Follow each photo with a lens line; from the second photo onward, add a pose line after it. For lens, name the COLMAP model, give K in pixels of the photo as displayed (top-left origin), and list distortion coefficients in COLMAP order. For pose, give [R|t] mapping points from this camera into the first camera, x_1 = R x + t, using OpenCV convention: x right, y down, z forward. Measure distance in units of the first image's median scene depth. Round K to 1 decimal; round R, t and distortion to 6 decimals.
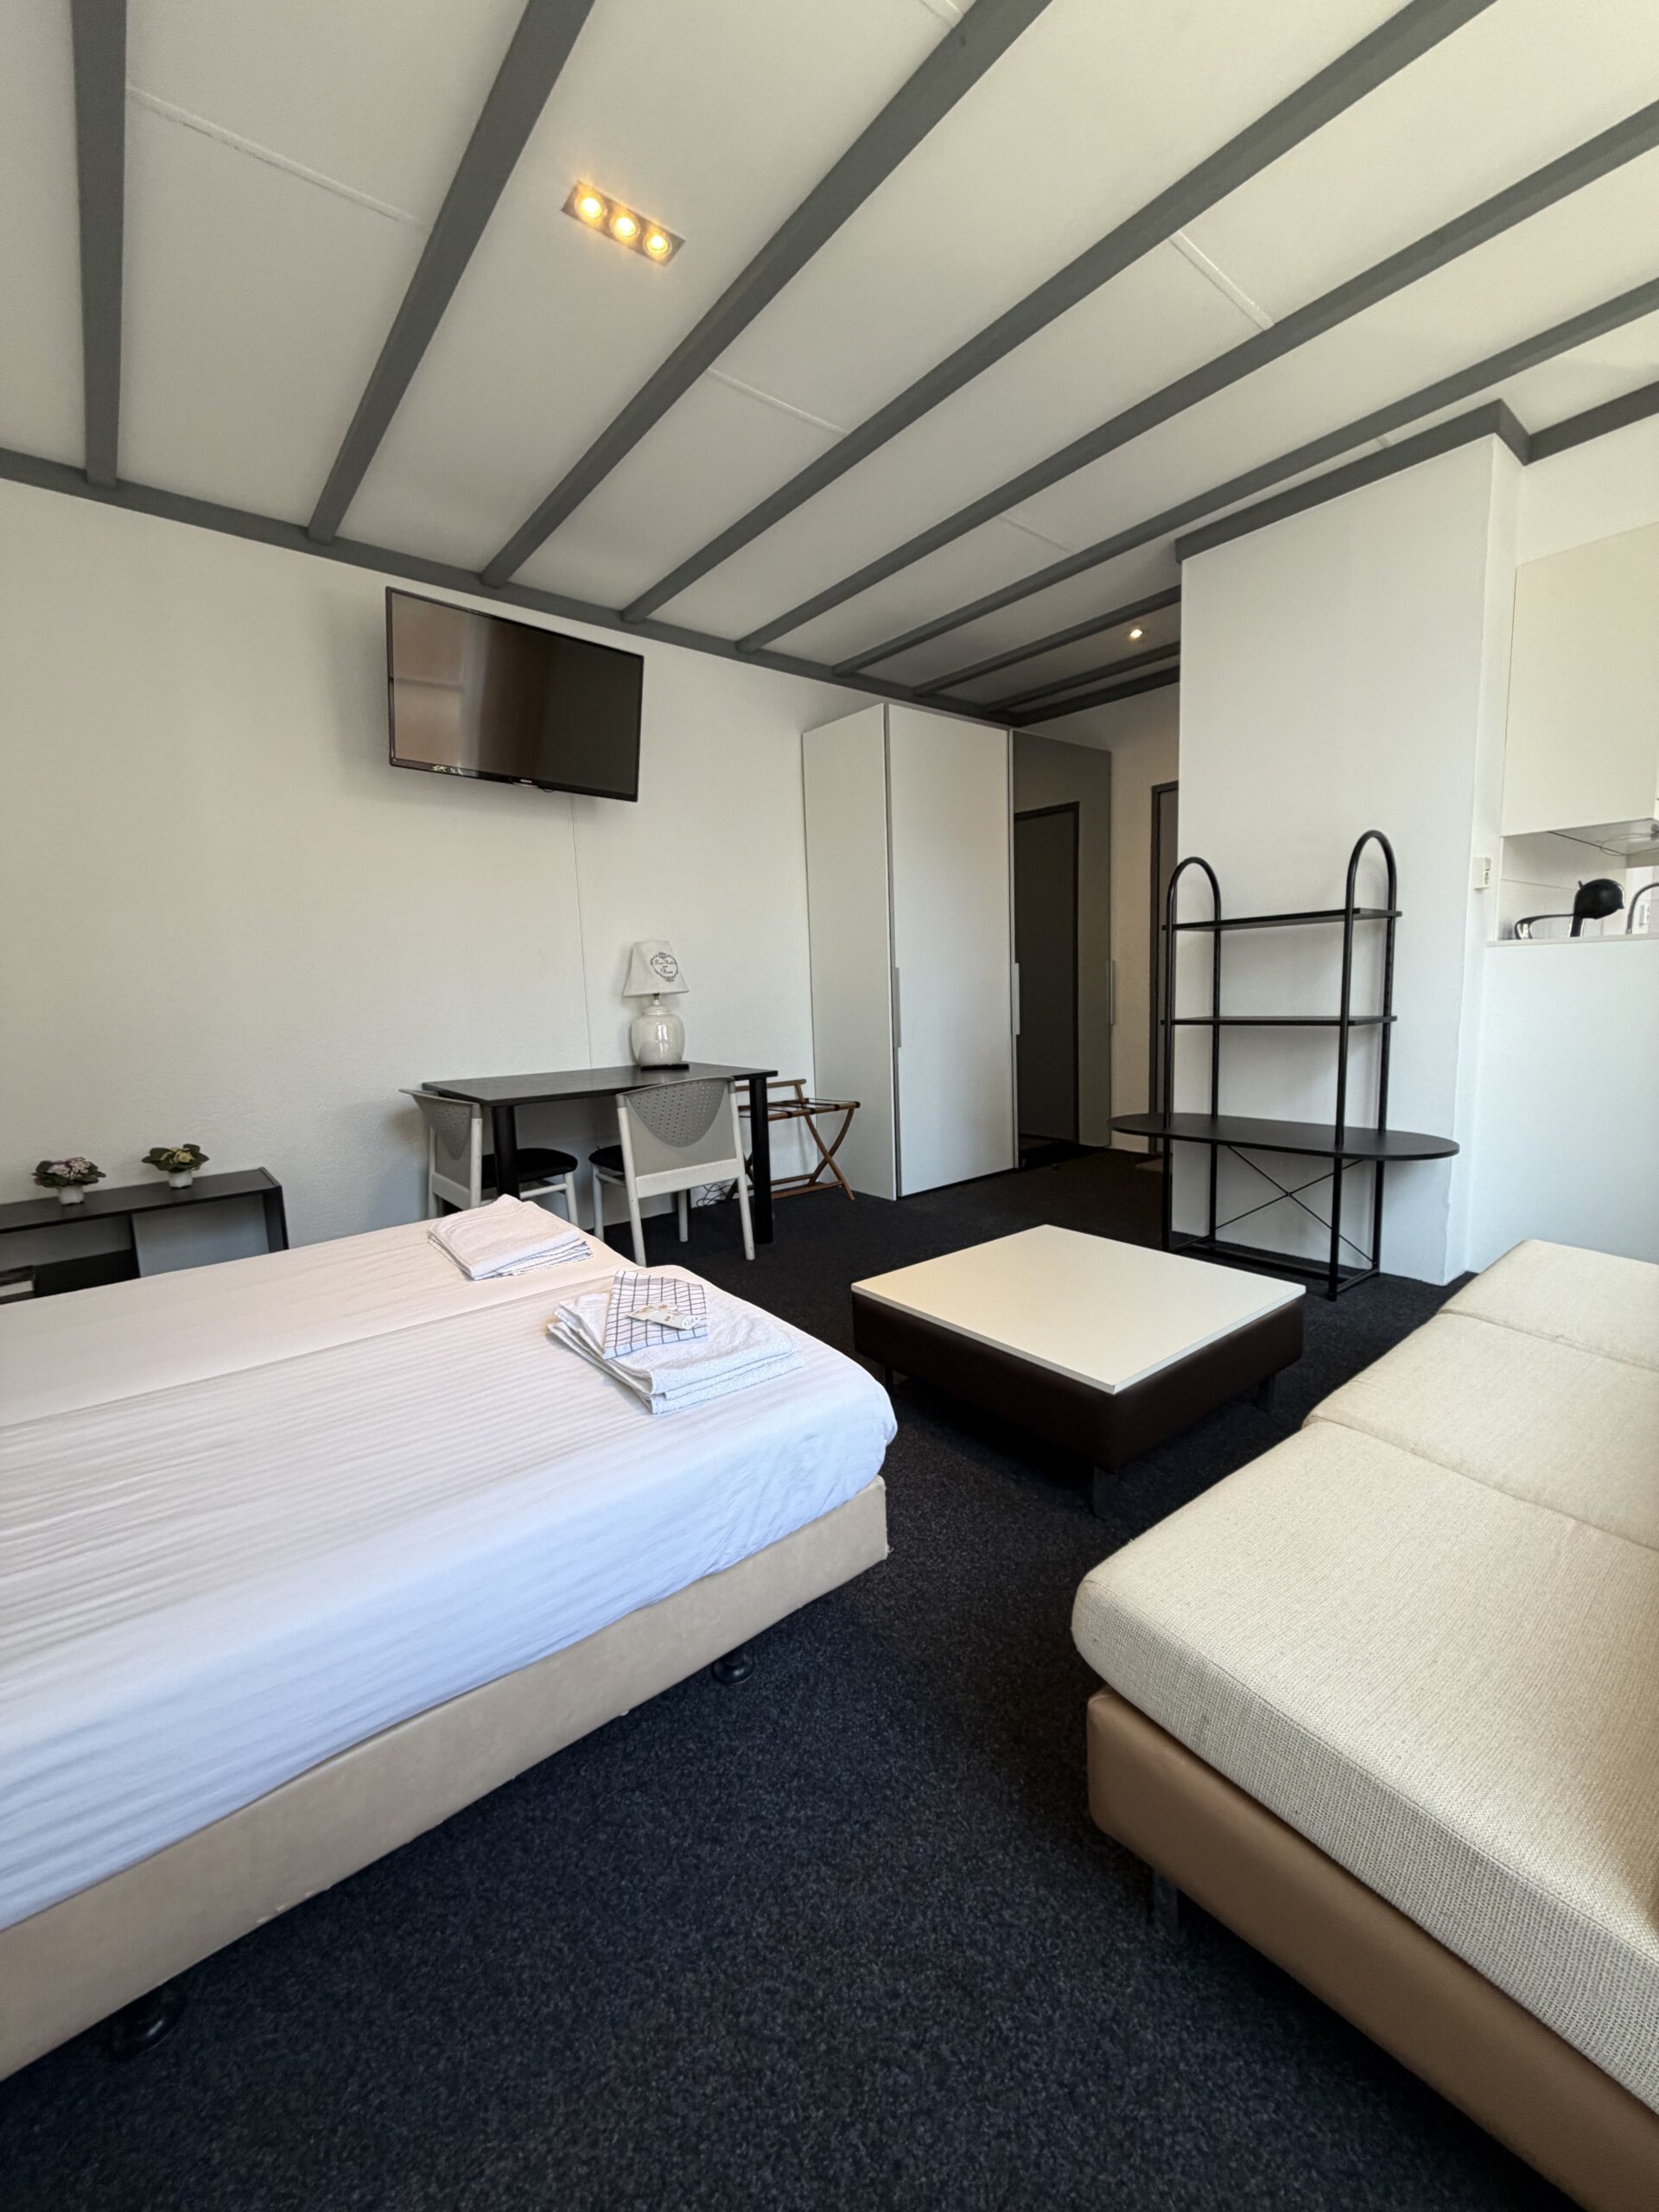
lens RADIAL K [[879.6, 0, 841.4], [0, 879.6, 1115.4], [0, 0, 1]] dist [0.002568, 0.000308]
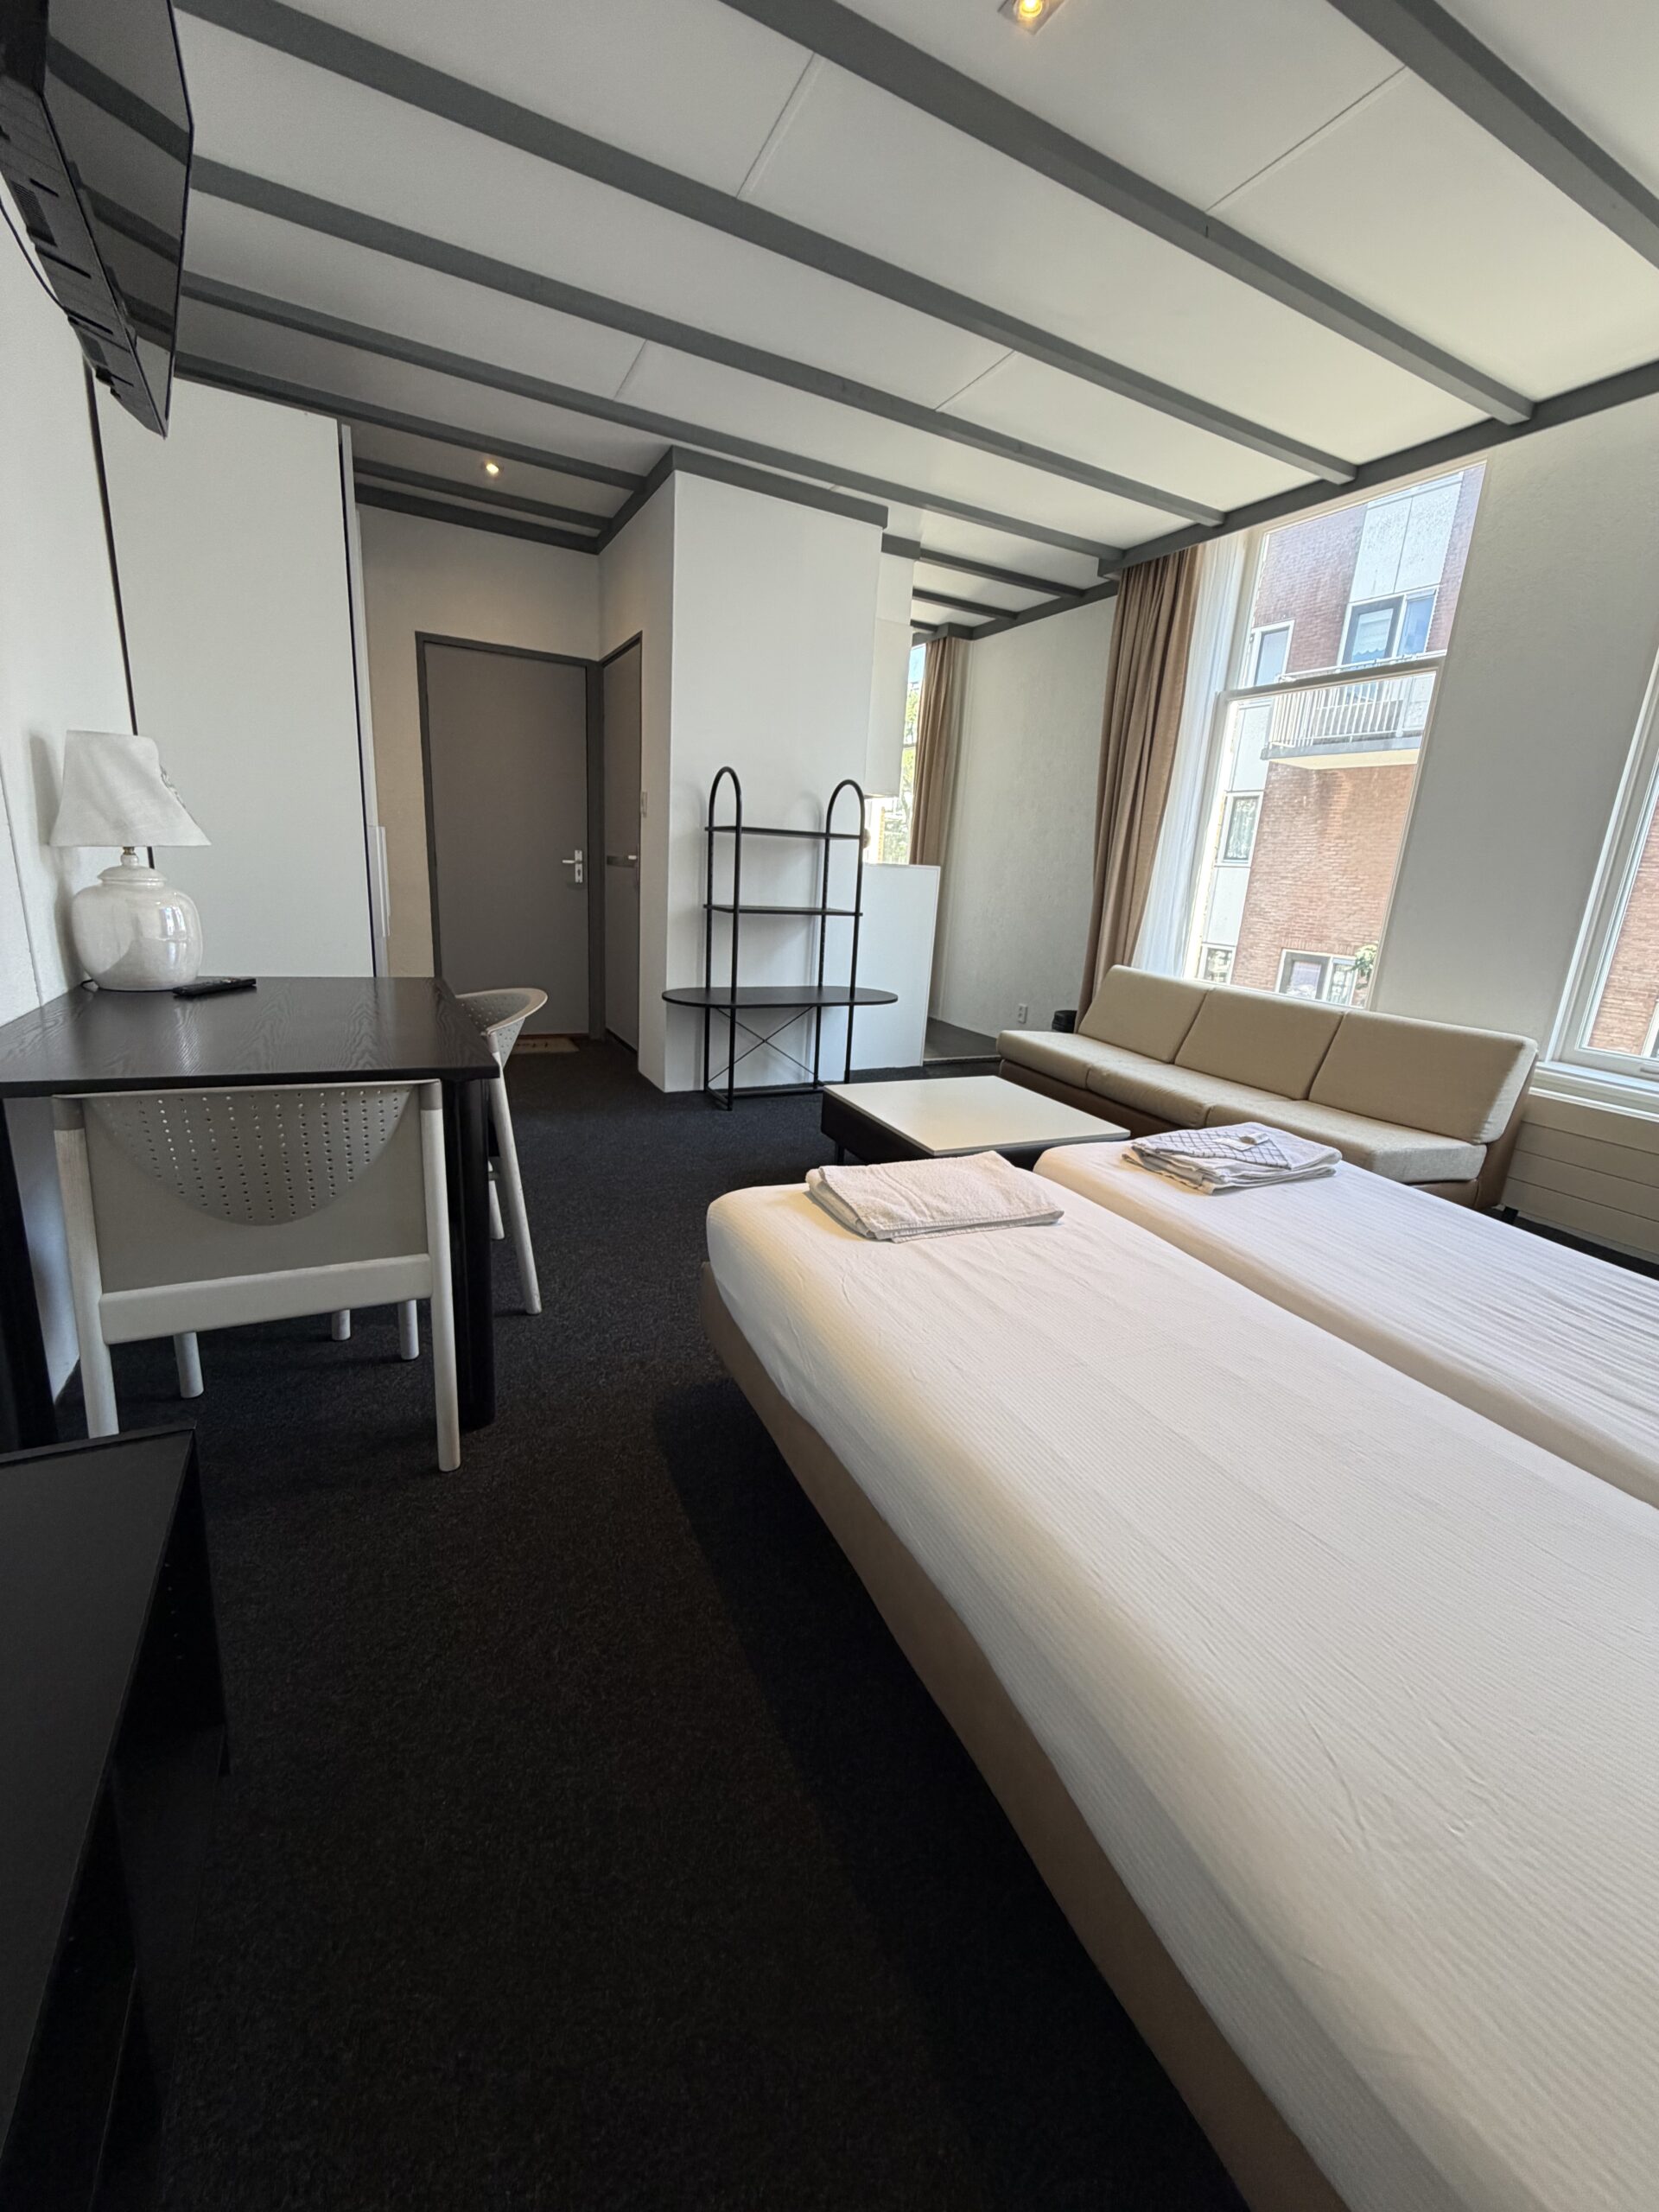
lens RADIAL K [[879.6, 0, 830.4], [0, 879.6, 1107.1], [0, 0, 1]] dist [0.002568, 0.000308]
pose [[0.228643, -0.215631, 0.949329, -0.768380], [0.071823, 0.976239, 0.204445, -0.078800], [-0.970857, 0.021439, 0.238697, 0.584286]]
